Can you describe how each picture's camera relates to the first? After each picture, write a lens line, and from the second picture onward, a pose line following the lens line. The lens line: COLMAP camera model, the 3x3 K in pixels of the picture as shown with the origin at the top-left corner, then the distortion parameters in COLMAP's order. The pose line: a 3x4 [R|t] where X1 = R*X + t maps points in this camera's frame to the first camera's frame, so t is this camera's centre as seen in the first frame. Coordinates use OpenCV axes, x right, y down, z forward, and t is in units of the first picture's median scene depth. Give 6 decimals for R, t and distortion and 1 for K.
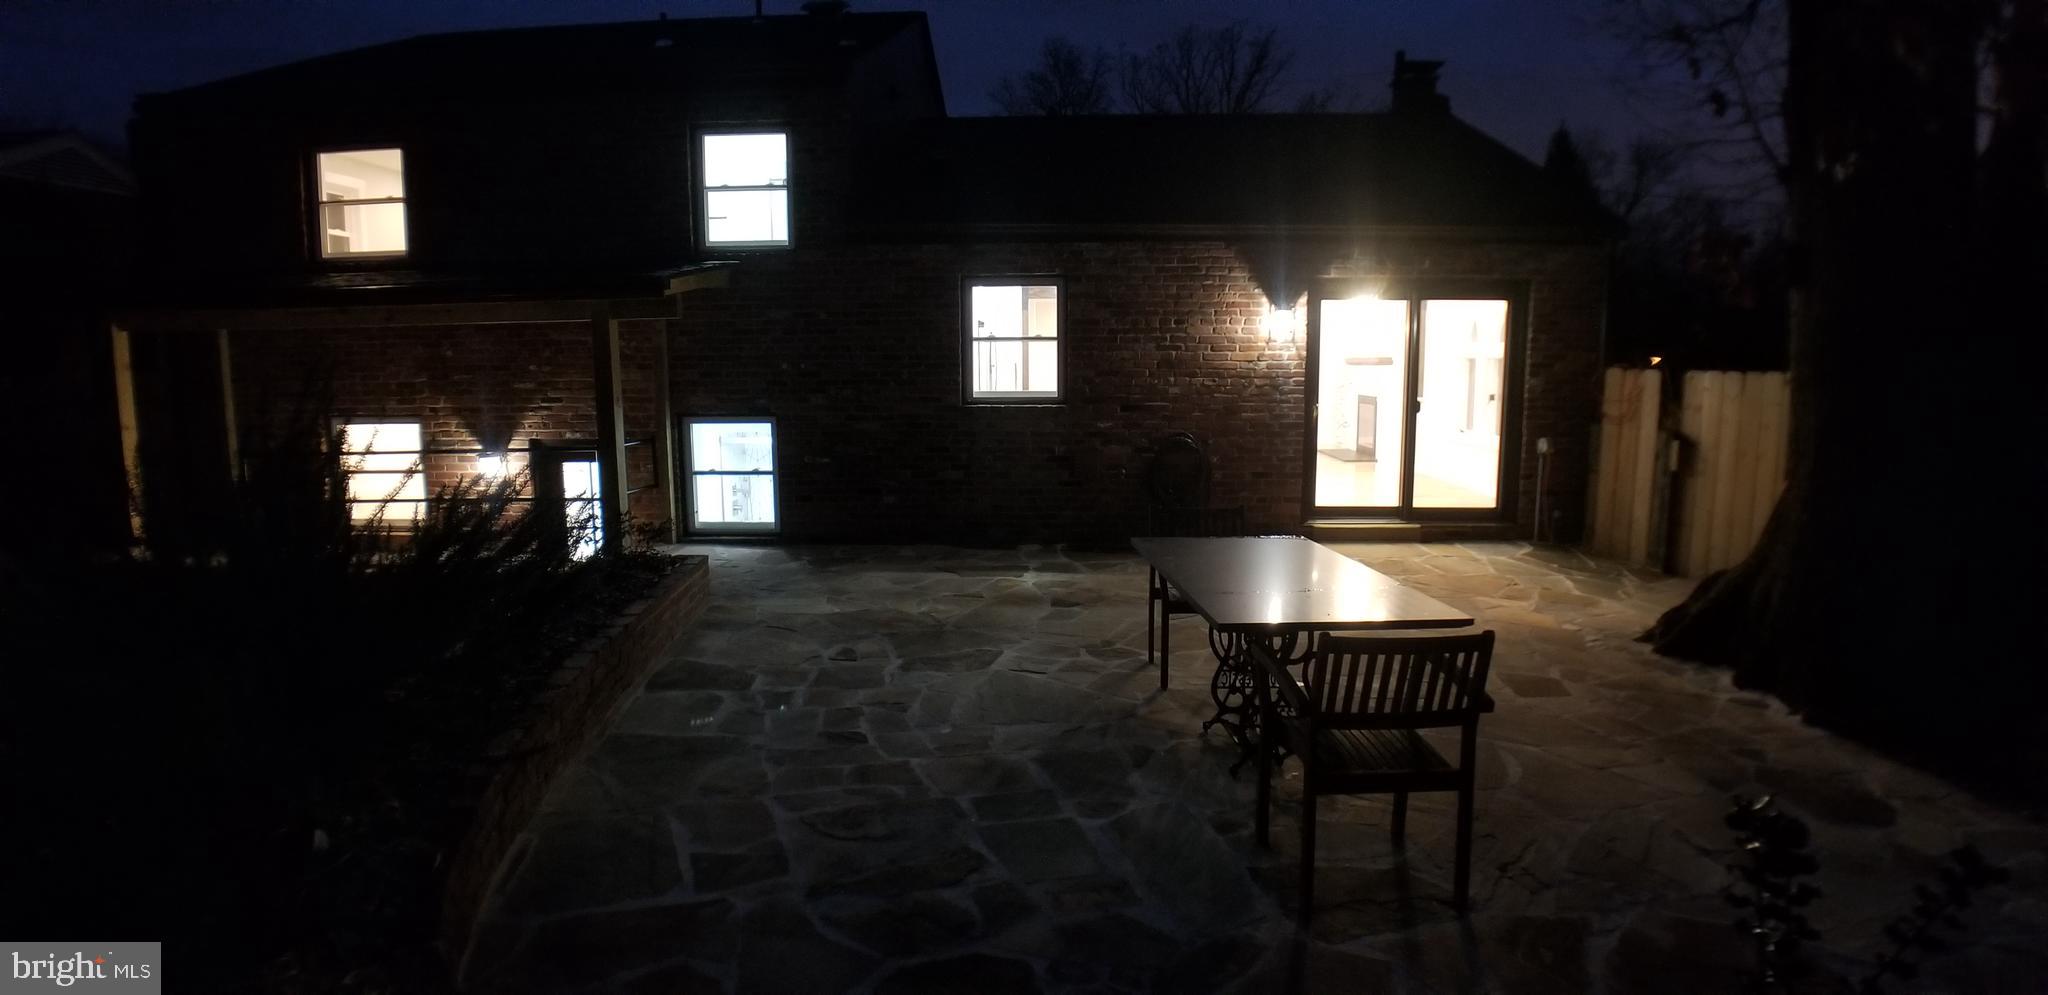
lens RADIAL K [[1036.5, 0, 1032.6], [0, 1036.5, 502.9], [0, 0, 1]] dist [-0.079450, 0.000483]
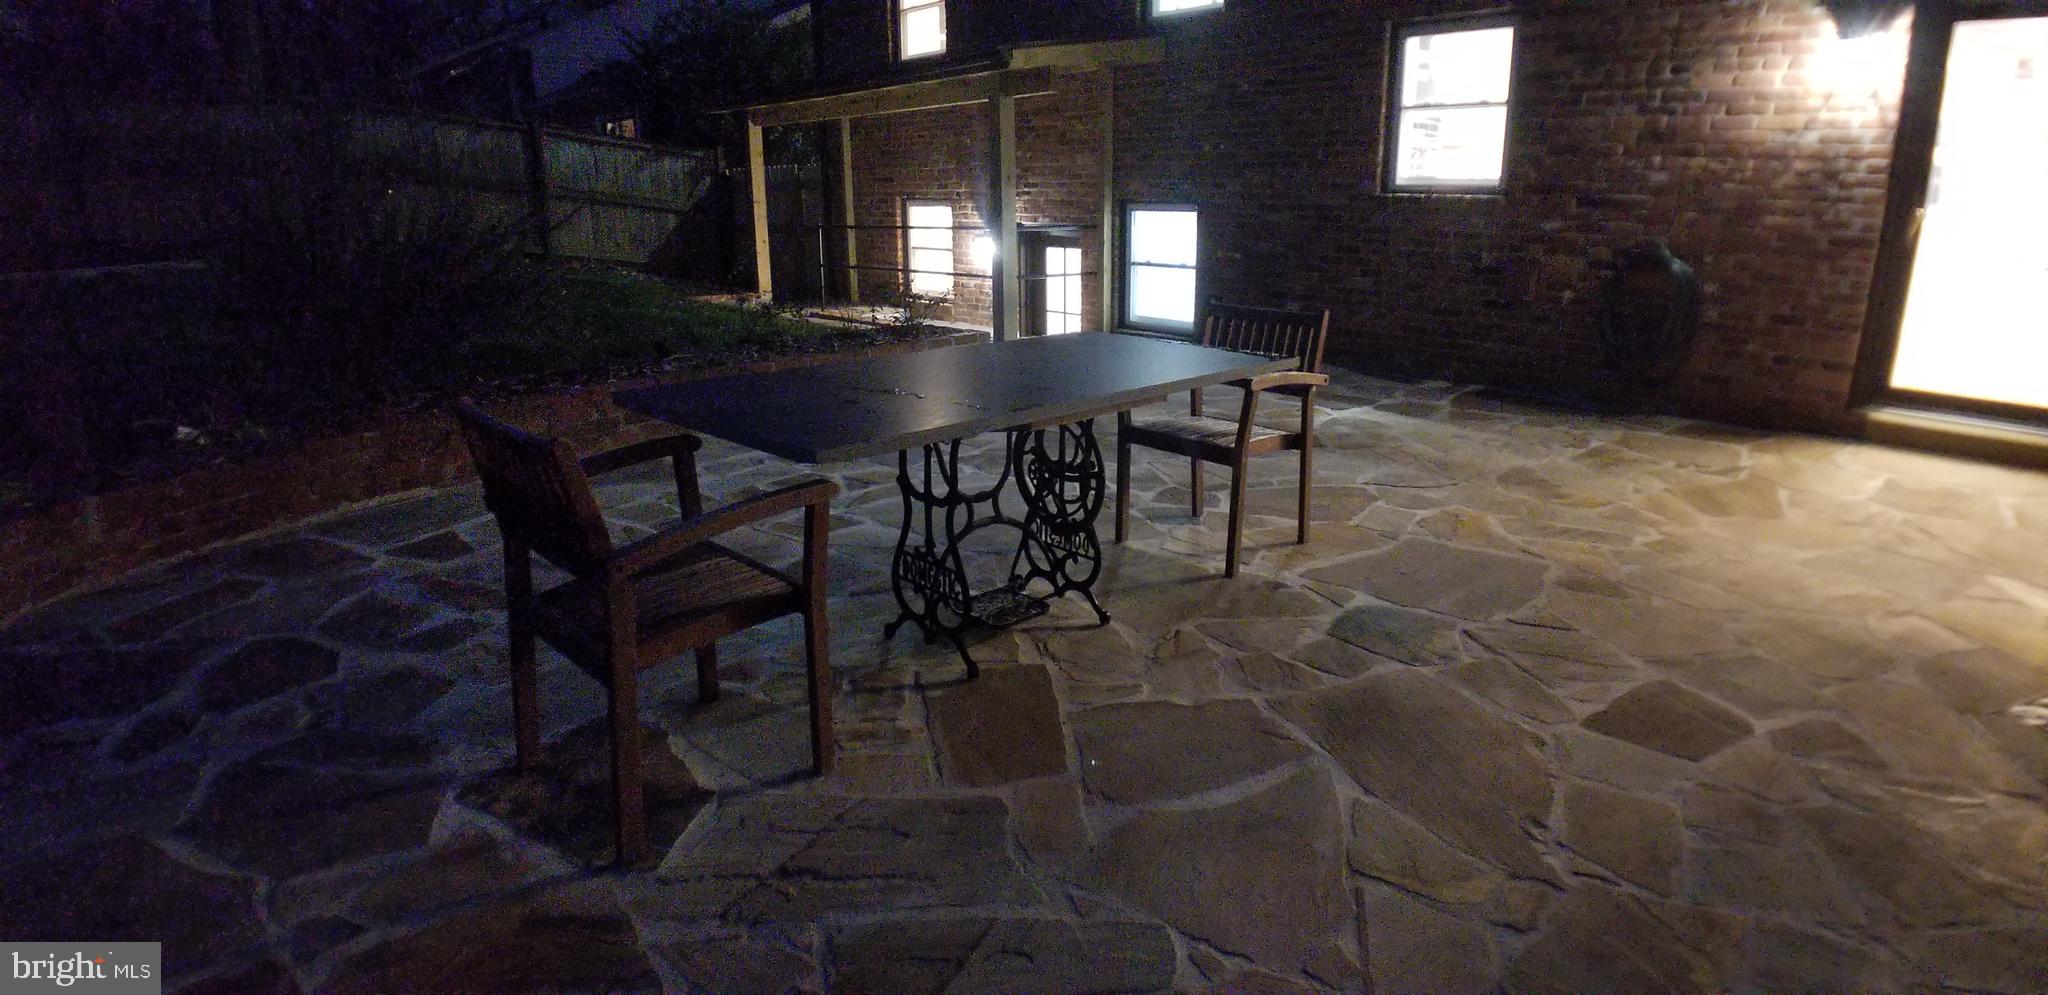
lens RADIAL K [[1036.5, 0, 1030.9], [0, 1036.5, 490.5], [0, 0, 1]] dist [-0.079450, 0.000483]
pose [[0.681719, 0.205053, -0.702291, 0.353141], [-0.098152, 0.976876, 0.189948, 0.005137], [0.725000, -0.060560, 0.686081, 0.263219]]
